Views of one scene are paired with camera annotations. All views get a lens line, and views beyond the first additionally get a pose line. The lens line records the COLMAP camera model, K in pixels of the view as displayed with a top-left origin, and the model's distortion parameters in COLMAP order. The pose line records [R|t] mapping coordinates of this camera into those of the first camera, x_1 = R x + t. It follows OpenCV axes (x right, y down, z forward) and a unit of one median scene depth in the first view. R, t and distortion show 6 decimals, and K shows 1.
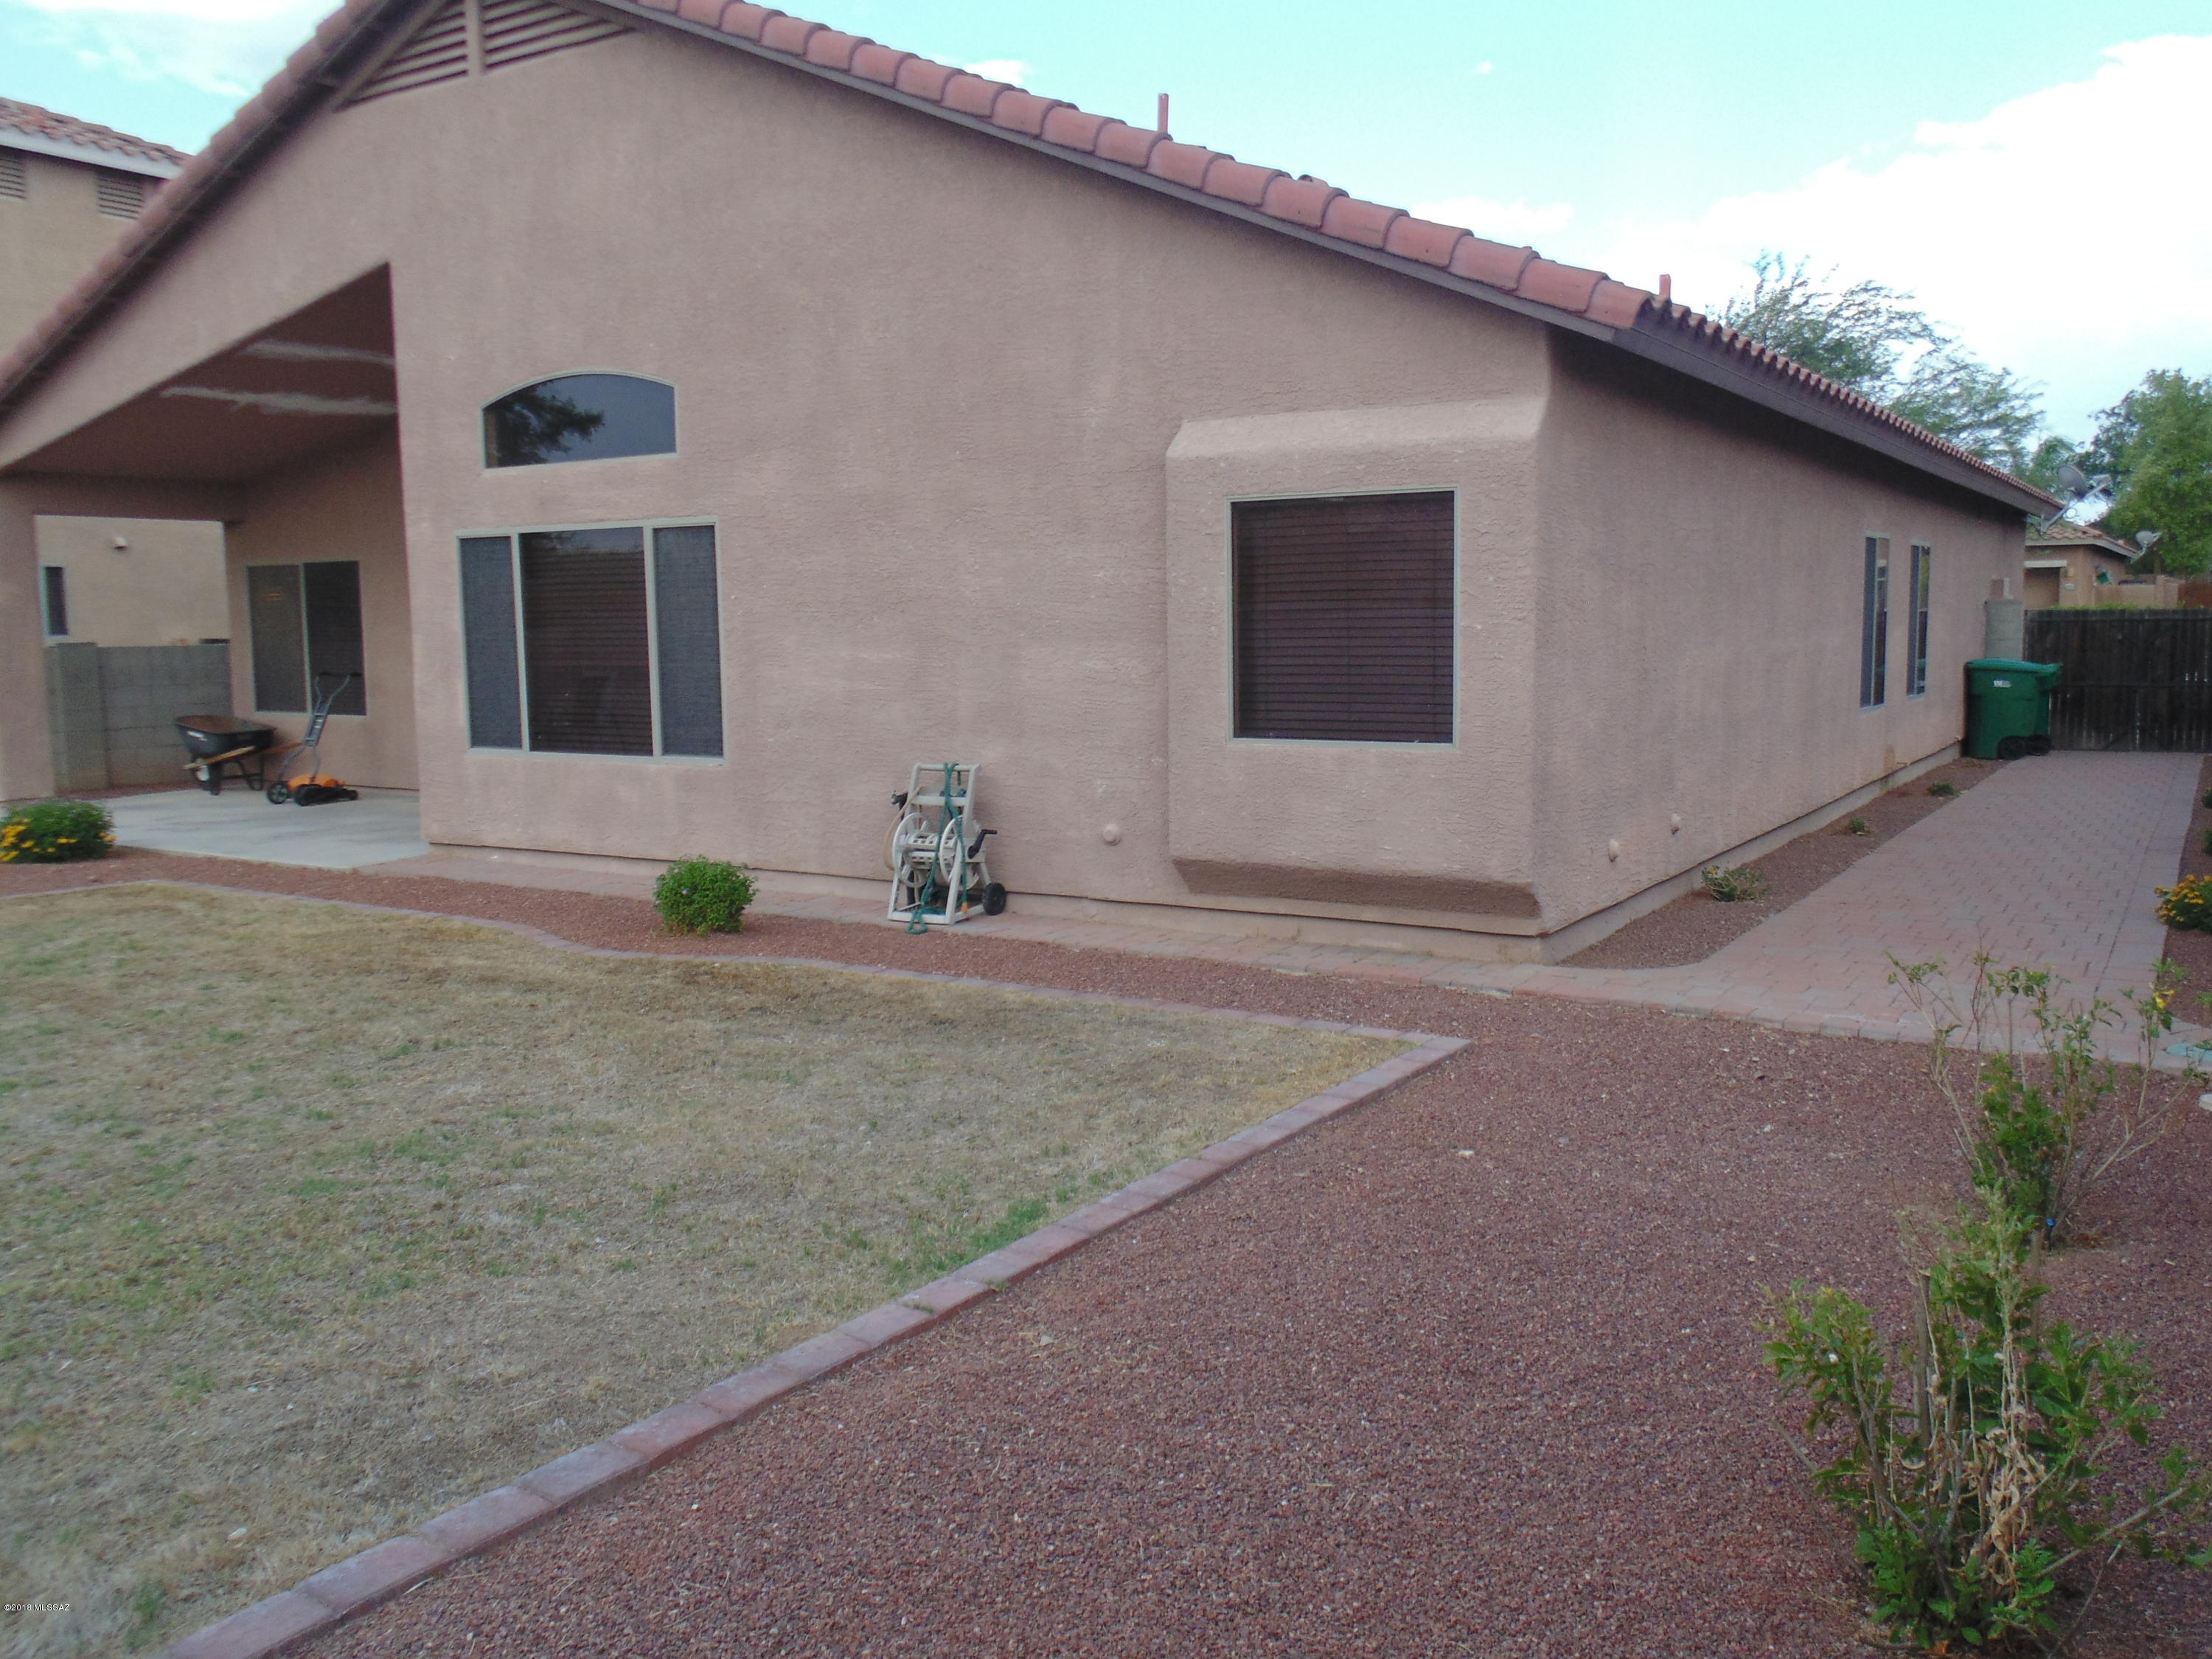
lens RADIAL K [[1794.3, 0, 1120.0], [0, 1794.3, 809.7], [0, 0, 1]] dist [-0.001257, -0.001053]
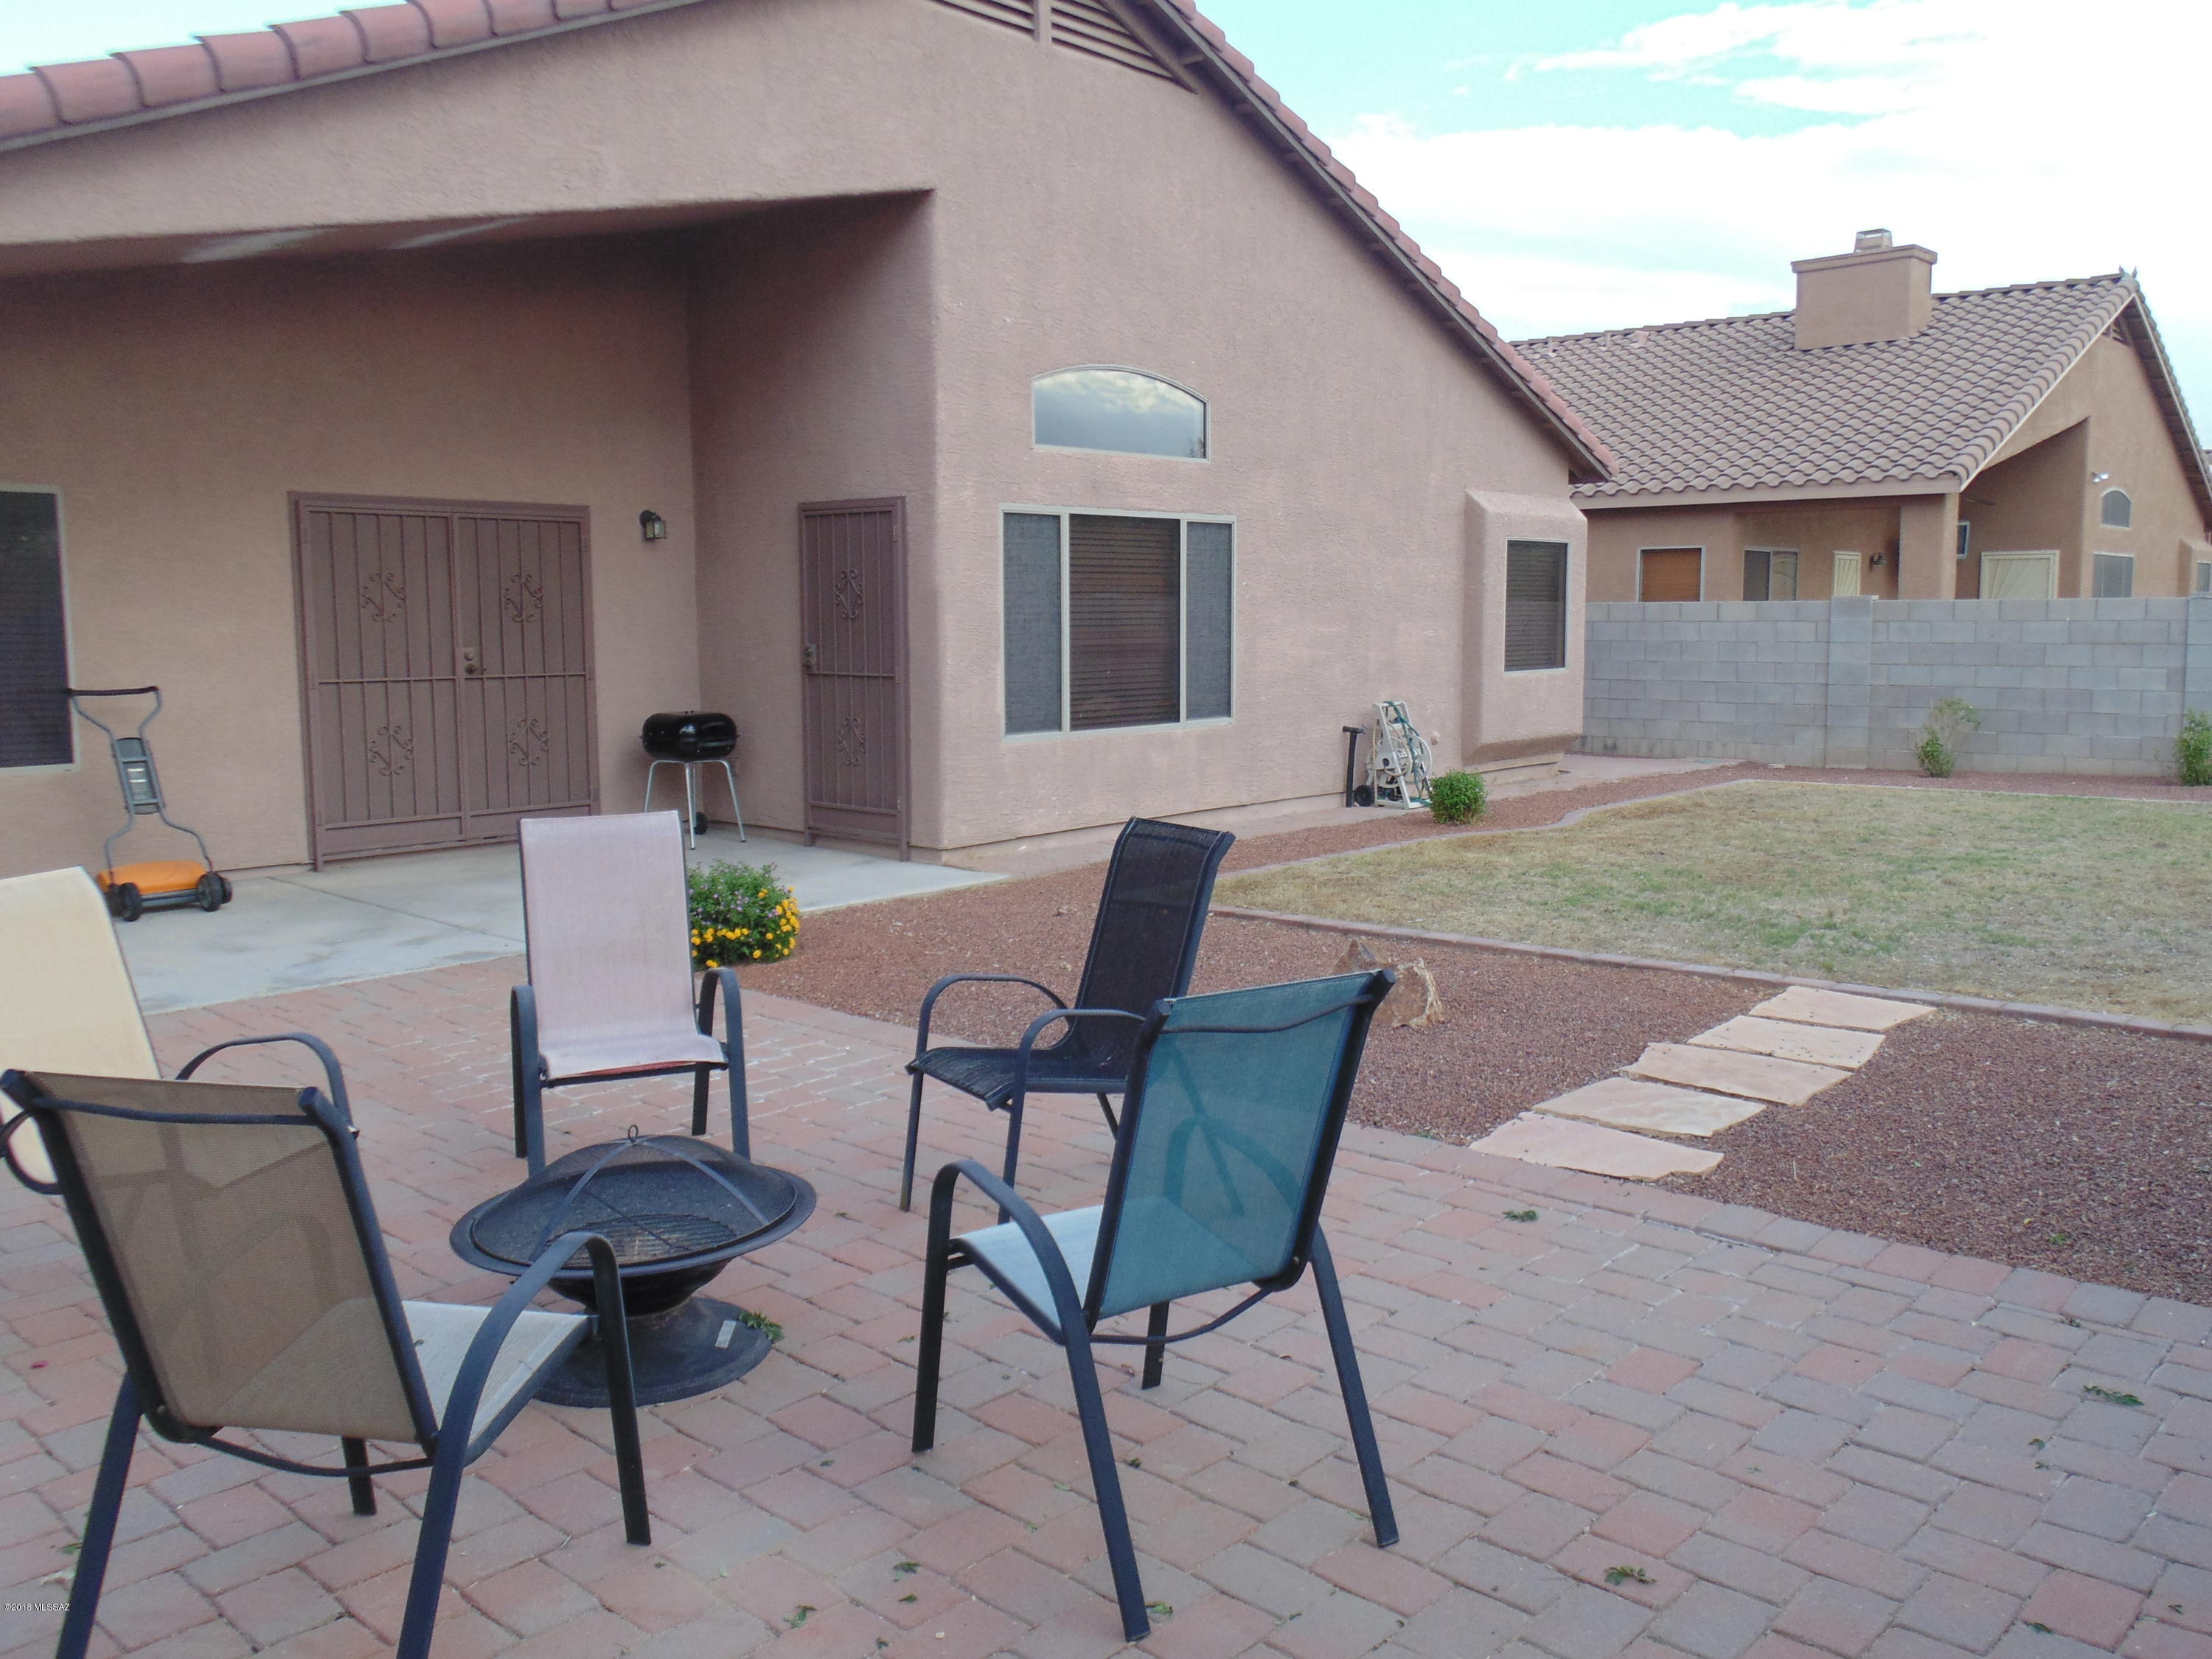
lens RADIAL K [[1791.1, 0, 1116.7], [0, 1791.1, 813.3], [0, 0, 1]] dist [-0.002592, -0.002728]
pose [[0.162952, -0.097538, 0.981801, -1.870233], [0.112946, 0.990404, 0.079646, -0.091091], [-0.980148, 0.097911, 0.172405, 1.150405]]
